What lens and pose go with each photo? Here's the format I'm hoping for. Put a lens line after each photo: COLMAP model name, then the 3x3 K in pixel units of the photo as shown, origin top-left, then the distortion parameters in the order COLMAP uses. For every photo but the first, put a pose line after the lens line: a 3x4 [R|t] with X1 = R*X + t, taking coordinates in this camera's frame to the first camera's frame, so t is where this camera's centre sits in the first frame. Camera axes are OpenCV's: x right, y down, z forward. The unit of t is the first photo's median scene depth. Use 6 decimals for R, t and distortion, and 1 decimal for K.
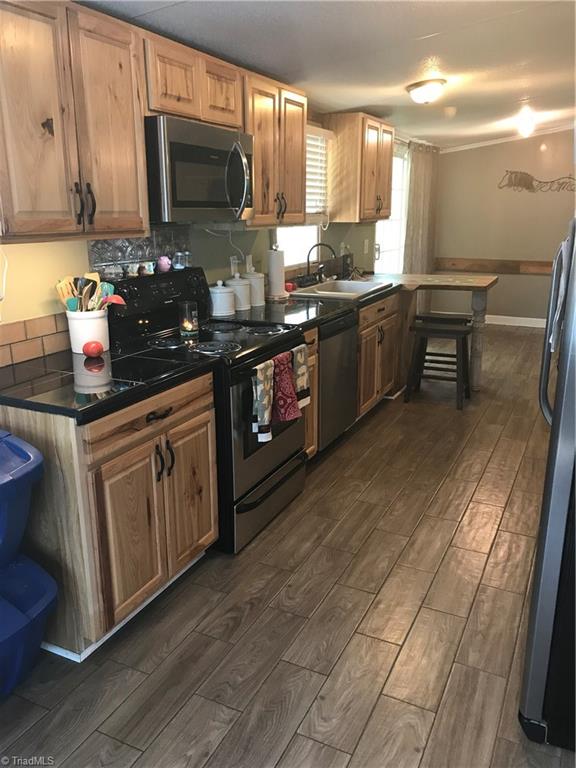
lens RADIAL K [[628.3, 0, 286.6], [0, 628.3, 382.5], [0, 0, 1]] dist [0.019777, -0.017852]
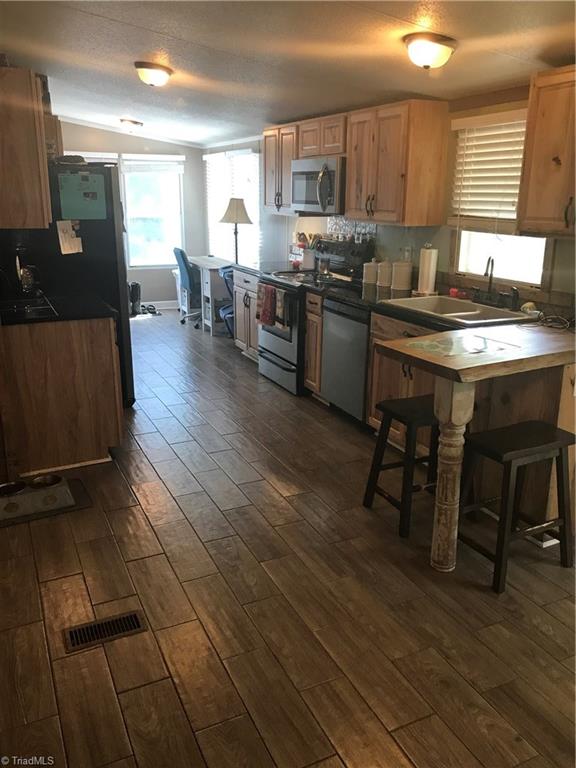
lens RADIAL K [[628.3, 0, 285.0], [0, 628.3, 381.5], [0, 0, 1]] dist [0.019777, -0.017852]
pose [[-0.624667, 0.228060, -0.746847, 0.932546], [-0.209213, 0.872562, 0.441436, -0.414752], [0.752344, 0.432000, -0.497347, 1.389483]]
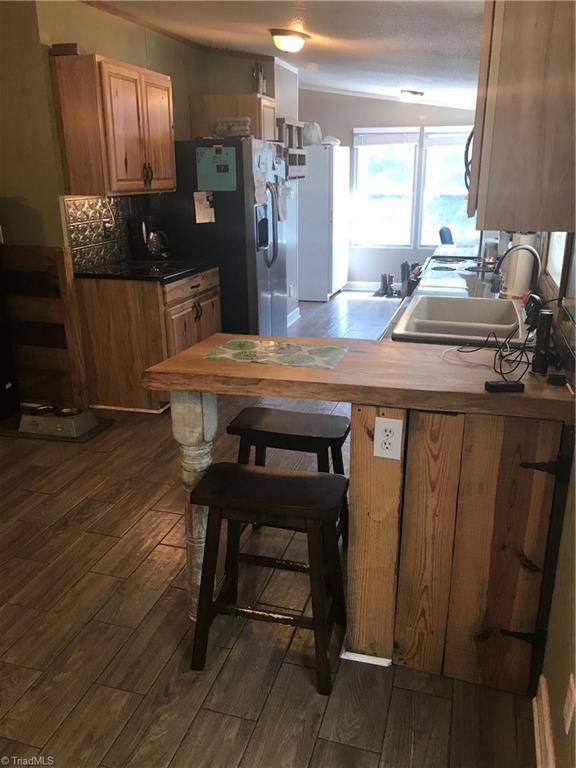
lens RADIAL K [[628.3, 0, 289.3], [0, 628.3, 386.2], [0, 0, 1]] dist [0.019777, -0.017852]
pose [[-0.985397, 0.061355, -0.158832, 0.374421], [-0.039042, 0.826553, 0.561504, -0.461200], [0.165734, 0.559506, -0.812087, 1.615747]]
